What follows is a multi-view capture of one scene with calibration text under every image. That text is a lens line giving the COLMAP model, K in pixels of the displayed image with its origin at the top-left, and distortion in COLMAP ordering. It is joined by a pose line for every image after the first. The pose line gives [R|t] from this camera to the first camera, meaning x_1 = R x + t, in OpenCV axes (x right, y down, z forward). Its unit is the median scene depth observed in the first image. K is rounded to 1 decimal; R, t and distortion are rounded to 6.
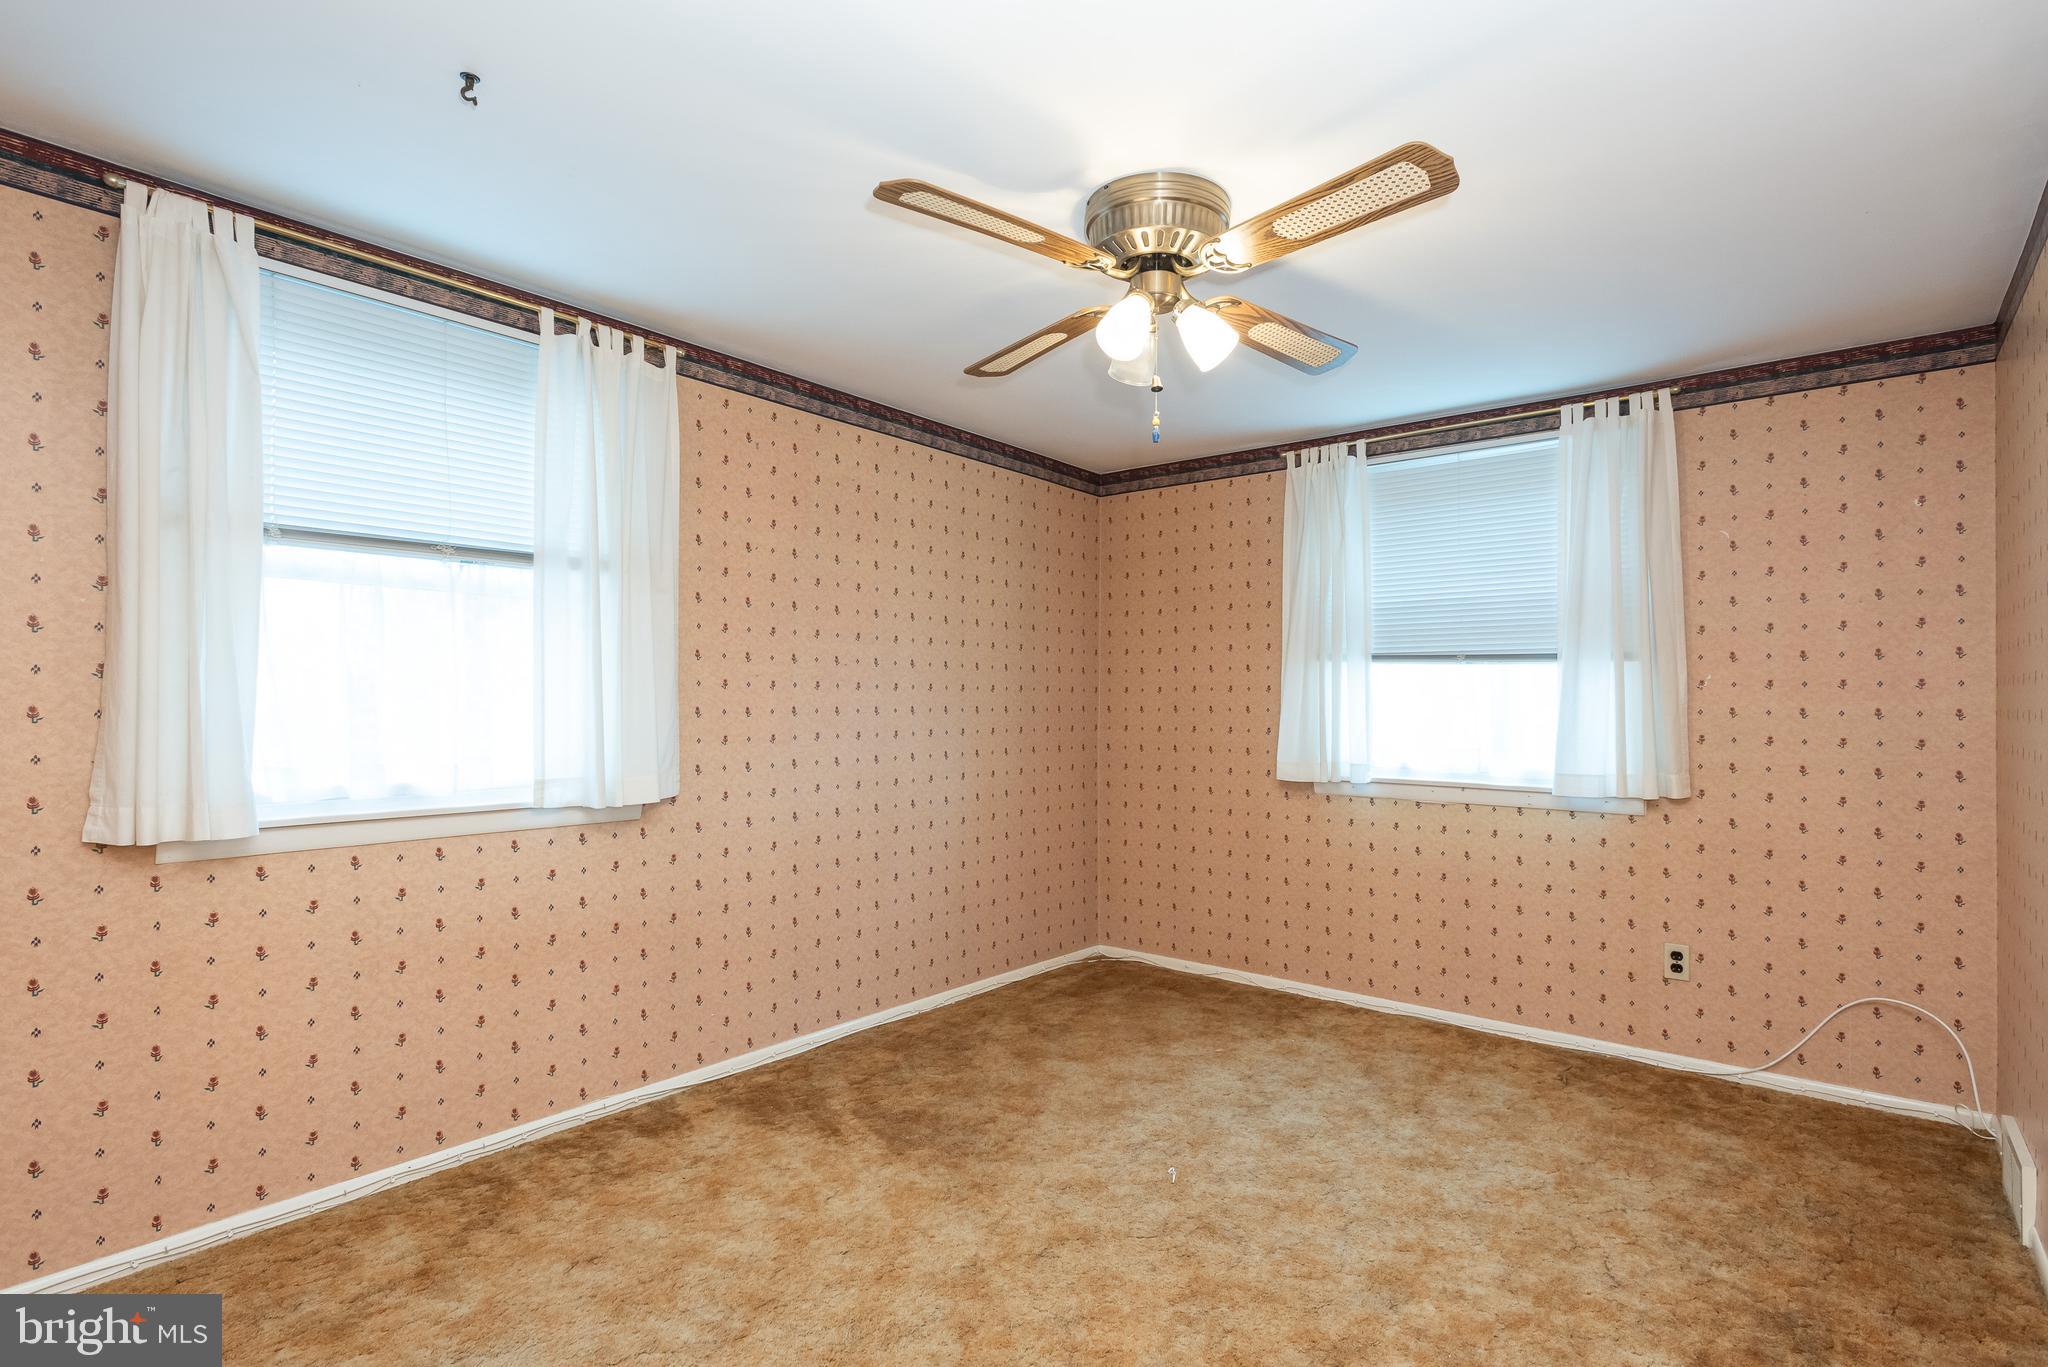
lens RADIAL K [[1019.0, 0, 1029.9], [0, 1019.0, 694.1], [0, 0, 1]] dist [0.000234, 0.000327]
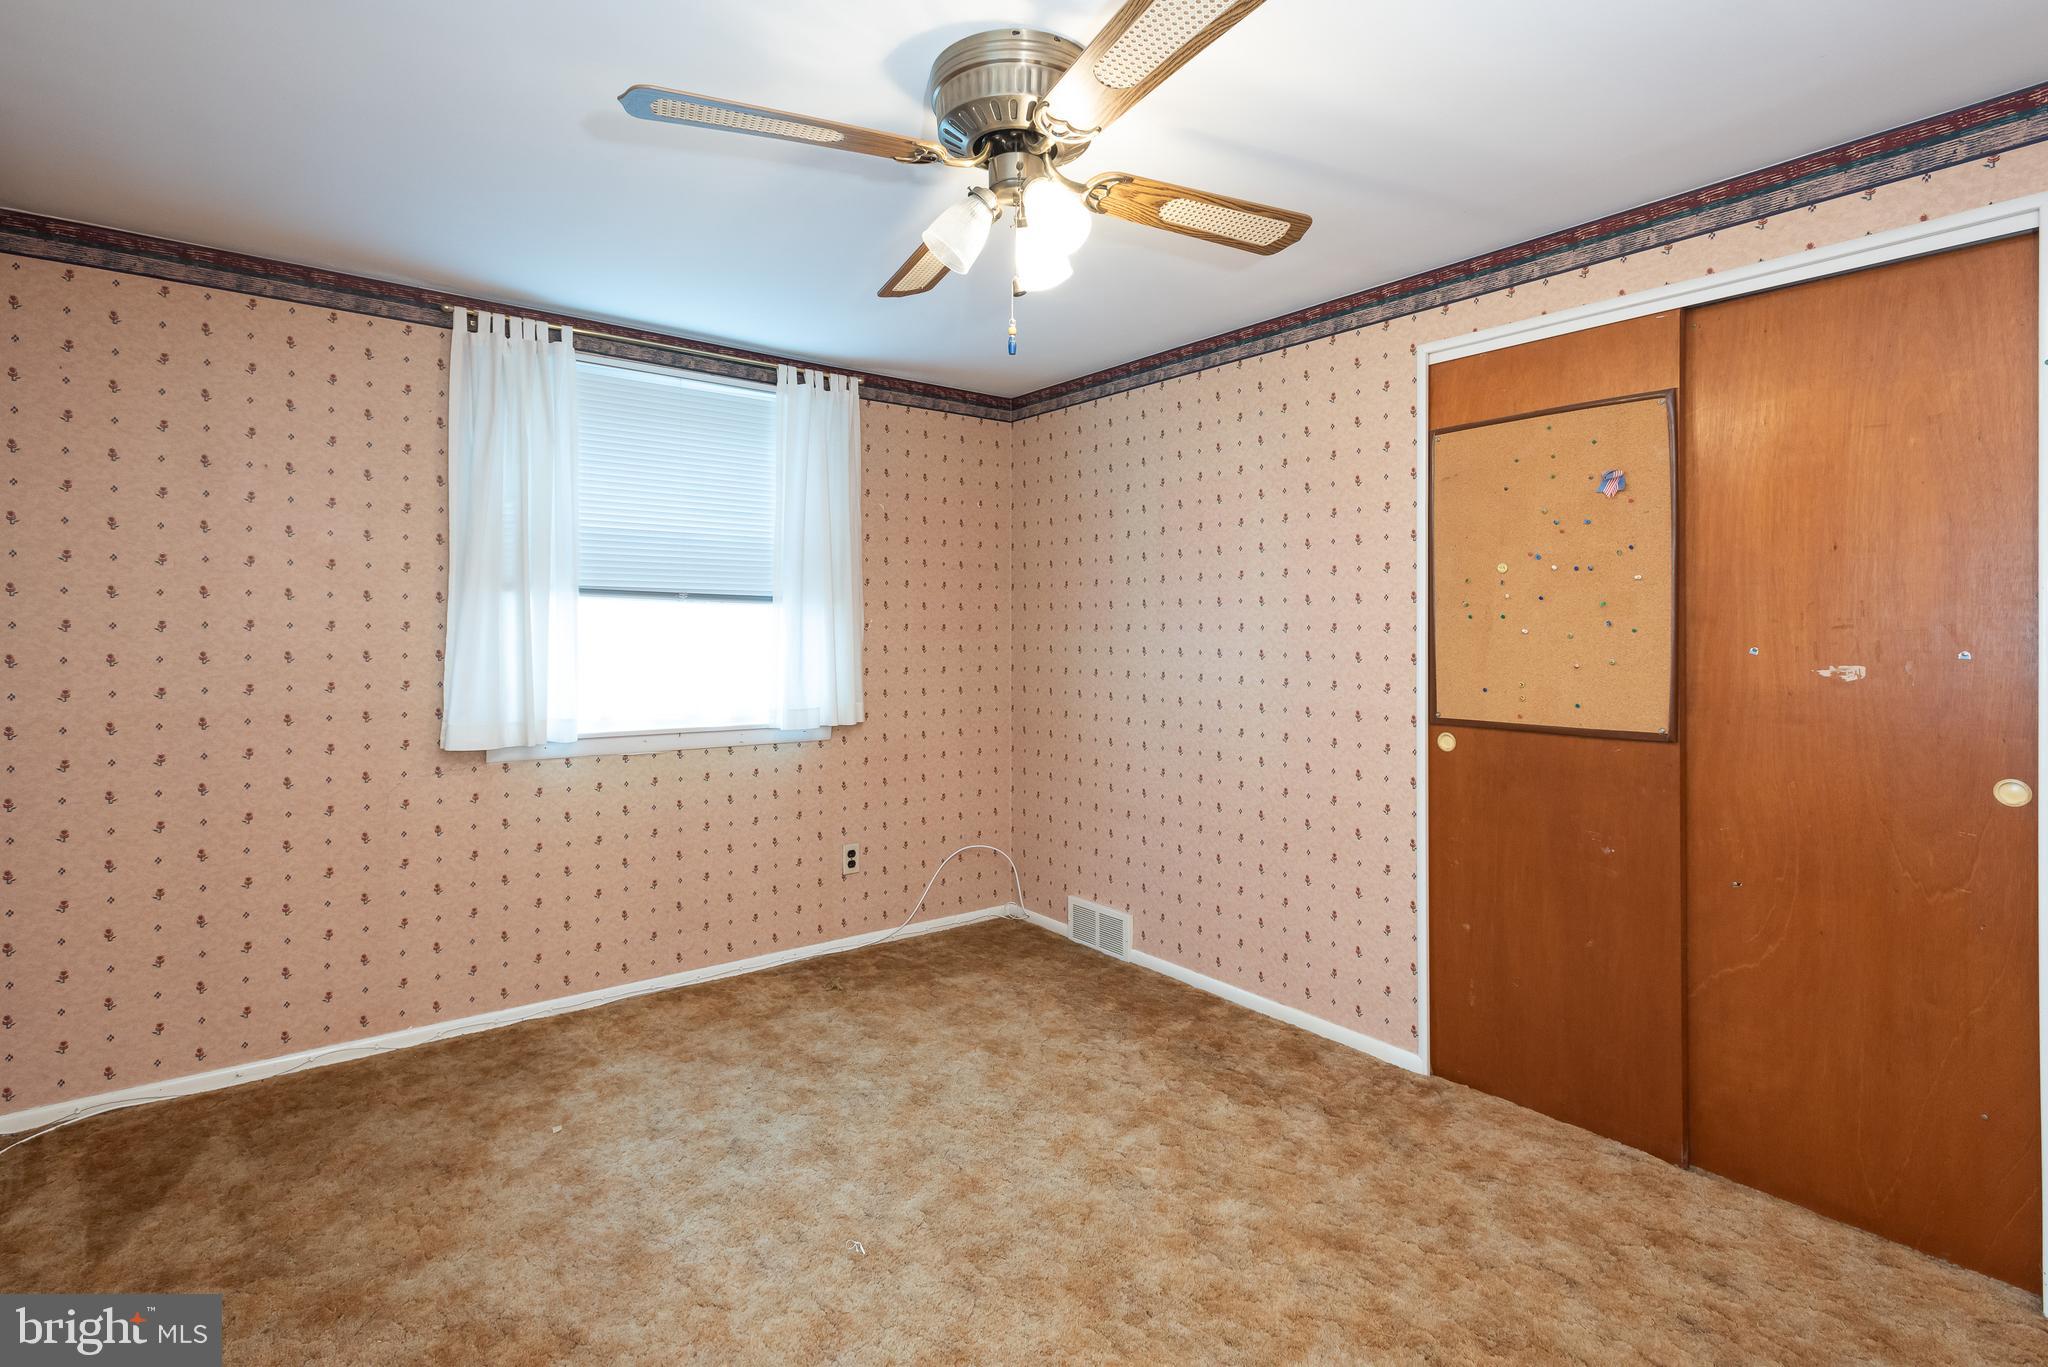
lens RADIAL K [[978.5, 0, 1077.1], [0, 978.5, 623.3], [0, 0, 1]] dist [0.015715, -0.003689]
pose [[0.207015, 0.004775, 0.978326, -0.433623], [-0.011158, 0.999935, -0.002519, -0.013512], [-0.978274, -0.010395, 0.207054, 0.502910]]
